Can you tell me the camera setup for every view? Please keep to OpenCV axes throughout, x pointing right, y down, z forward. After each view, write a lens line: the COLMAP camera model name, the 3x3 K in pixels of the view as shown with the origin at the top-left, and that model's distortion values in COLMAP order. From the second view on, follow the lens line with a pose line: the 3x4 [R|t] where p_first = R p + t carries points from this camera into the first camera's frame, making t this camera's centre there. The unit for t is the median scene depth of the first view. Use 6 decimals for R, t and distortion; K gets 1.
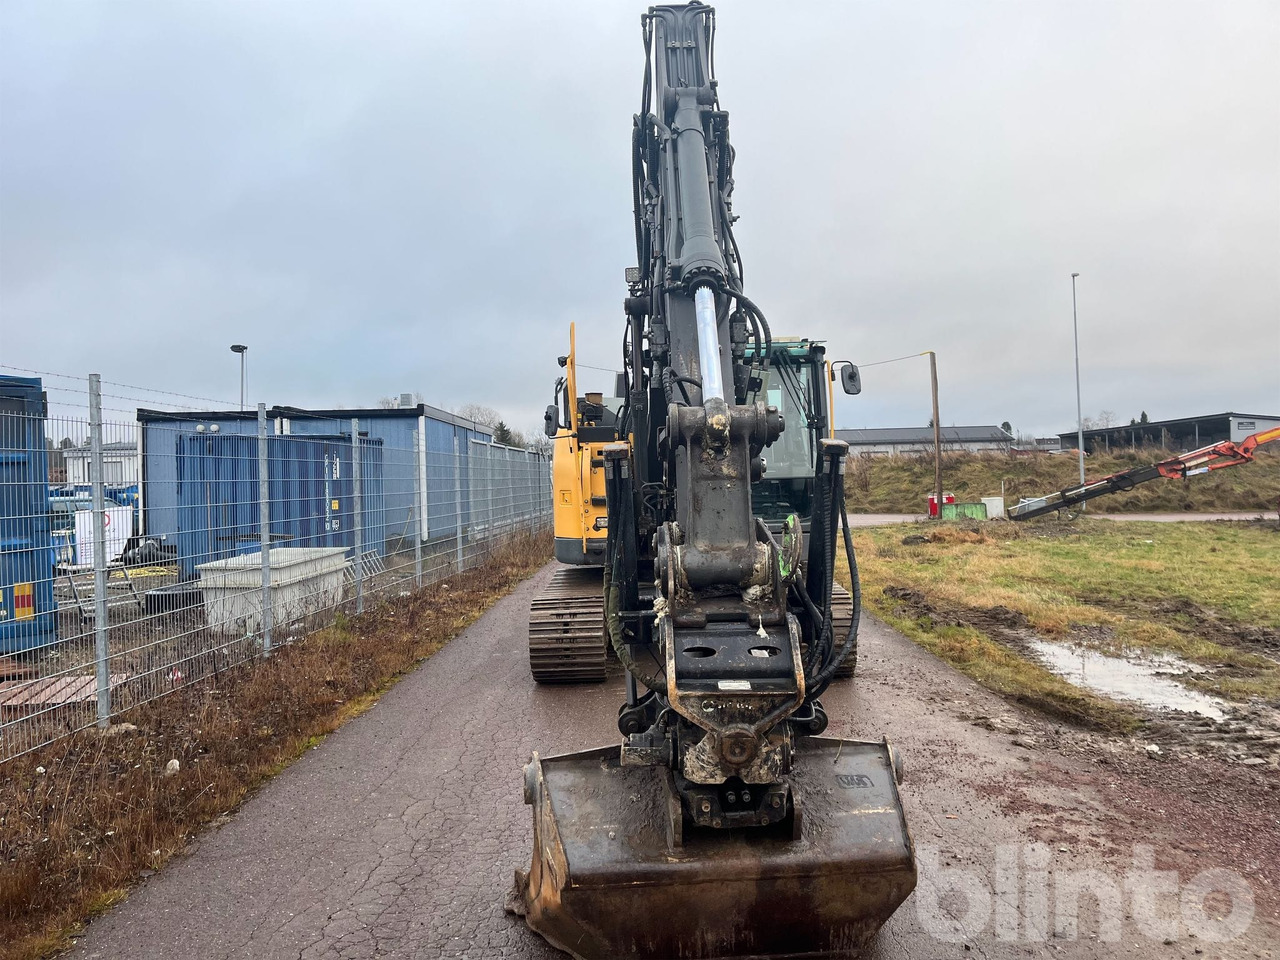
lens RADIAL K [[964.8, 0, 641.6], [0, 964.8, 487.9], [0, 0, 1]] dist [0.057319, -0.056697]
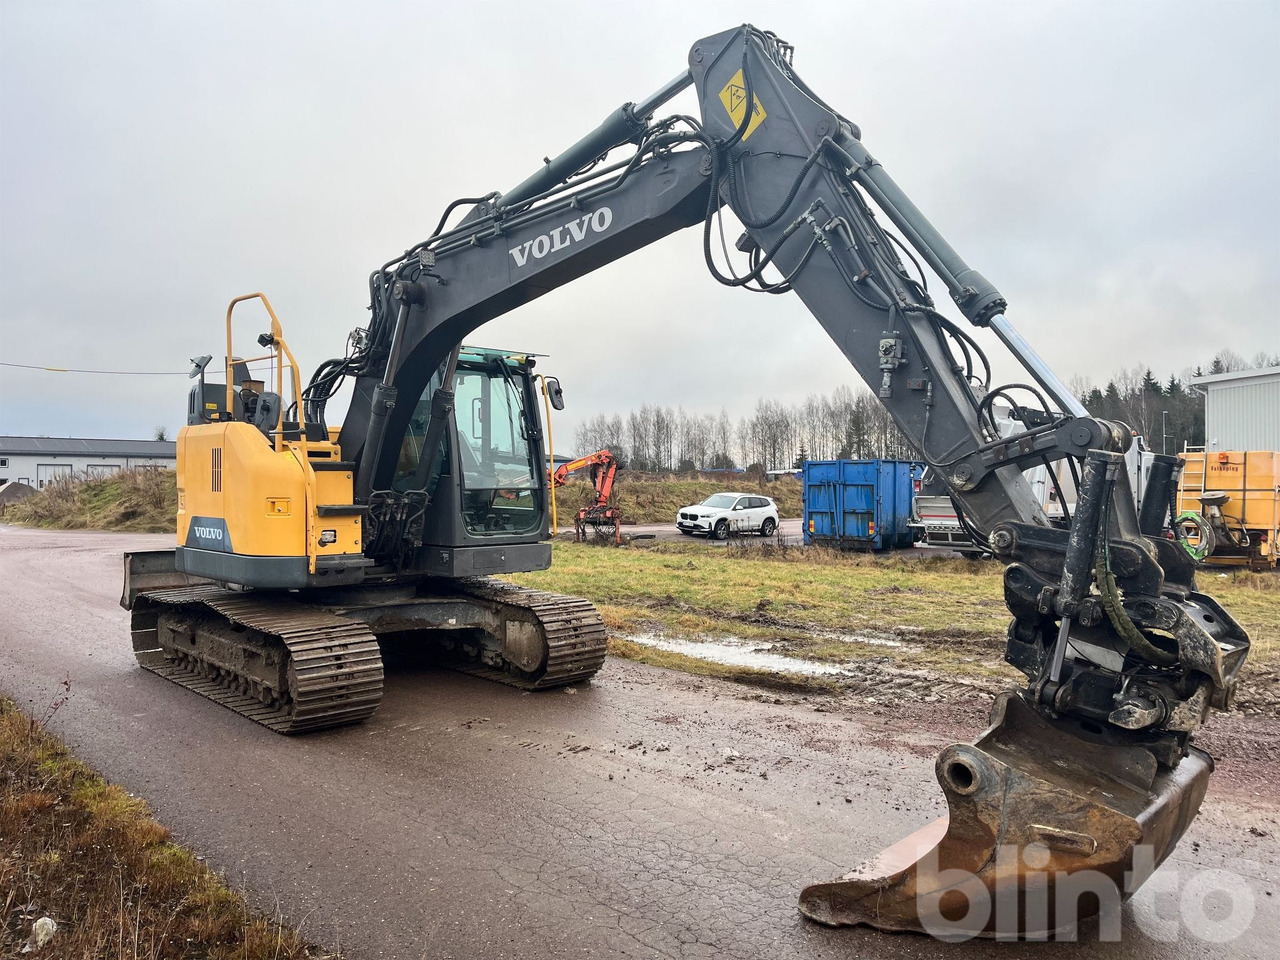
lens RADIAL K [[964.8, 0, 640.7], [0, 964.8, 483.2], [0, 0, 1]] dist [0.057319, -0.056697]
pose [[0.721415, 0.025428, 0.692036, -0.475456], [-0.008065, 0.999566, -0.028321, 0.012022], [-0.692456, 0.014850, 0.721307, 0.213020]]
